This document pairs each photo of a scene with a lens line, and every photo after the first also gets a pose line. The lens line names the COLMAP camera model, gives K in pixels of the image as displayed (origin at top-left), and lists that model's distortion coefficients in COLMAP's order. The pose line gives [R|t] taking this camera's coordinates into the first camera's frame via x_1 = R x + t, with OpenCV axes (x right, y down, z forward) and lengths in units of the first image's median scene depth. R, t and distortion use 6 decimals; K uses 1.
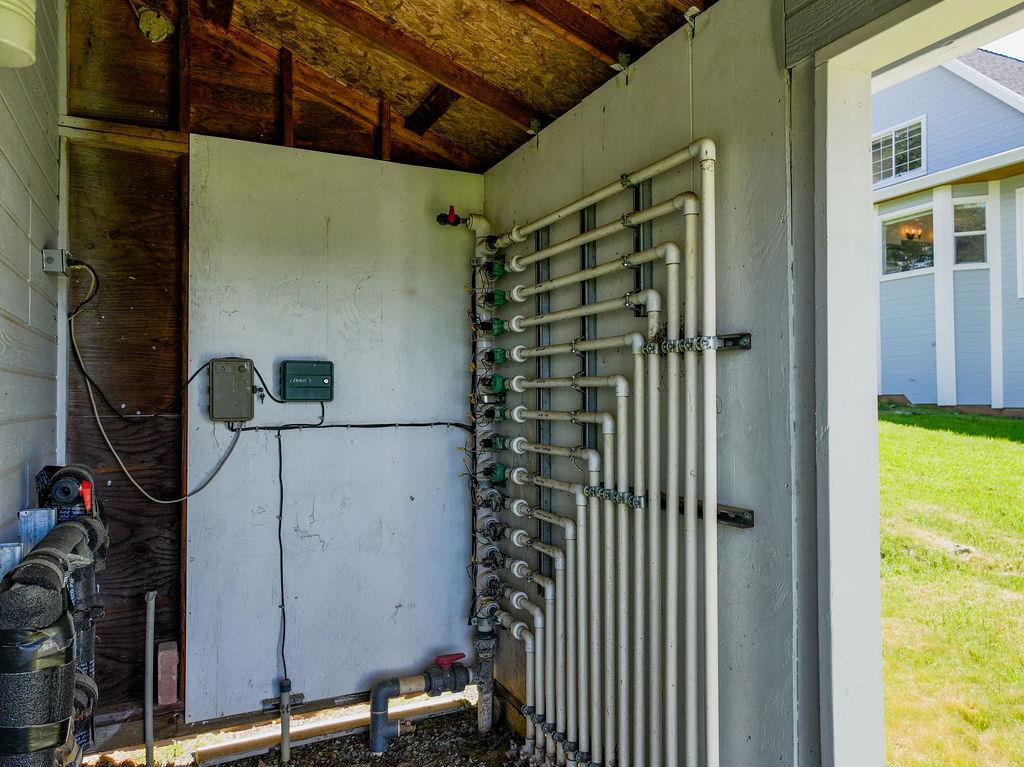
lens RADIAL K [[722.9, 0, 506.4], [0, 722.9, 383.3], [0, 0, 1]] dist [0.002042, 0.015918]
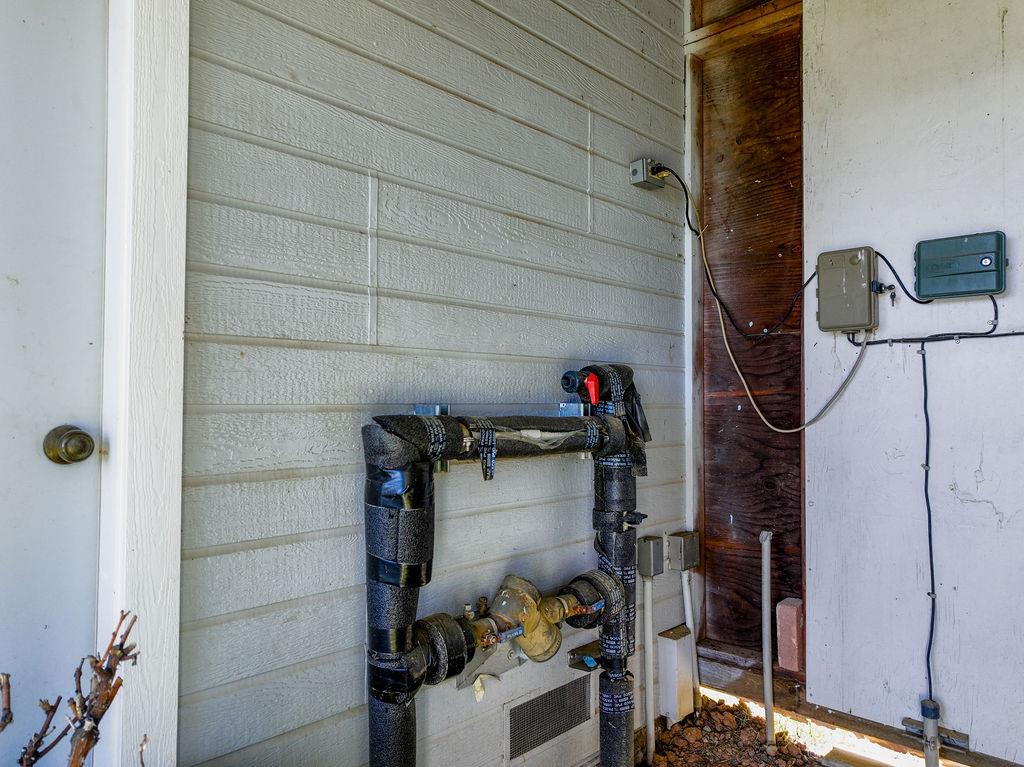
lens RADIAL K [[722.9, 0, 508.4], [0, 722.9, 380.7], [0, 0, 1]] dist [0.002042, 0.015918]
pose [[0.370342, -0.018216, -0.928717, 0.199086], [0.013537, 0.999807, -0.014213, 0.110691], [0.928797, -0.007308, 0.370517, 0.377790]]
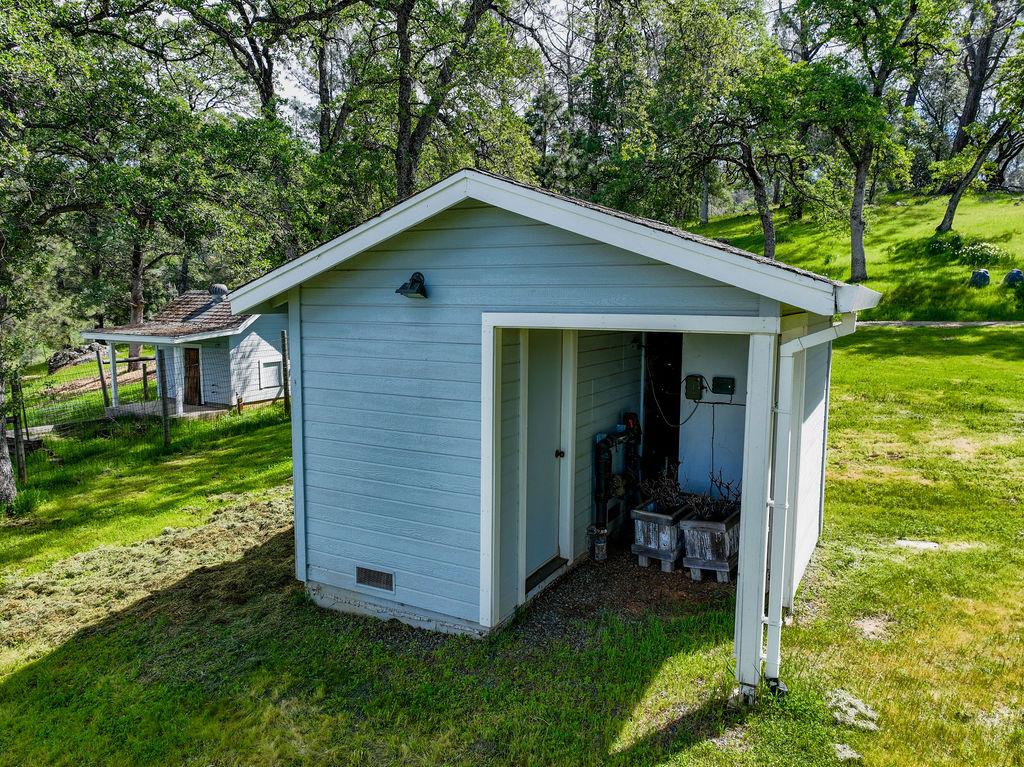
lens RADIAL K [[722.9, 0, 513.1], [0, 722.9, 384.5], [0, 0, 1]] dist [0.002042, 0.015918]
pose [[0.590180, 0.096052, -0.801537, 1.308003], [0.008786, 0.992073, 0.125354, -0.330693], [0.807224, -0.081024, 0.584658, -1.034009]]
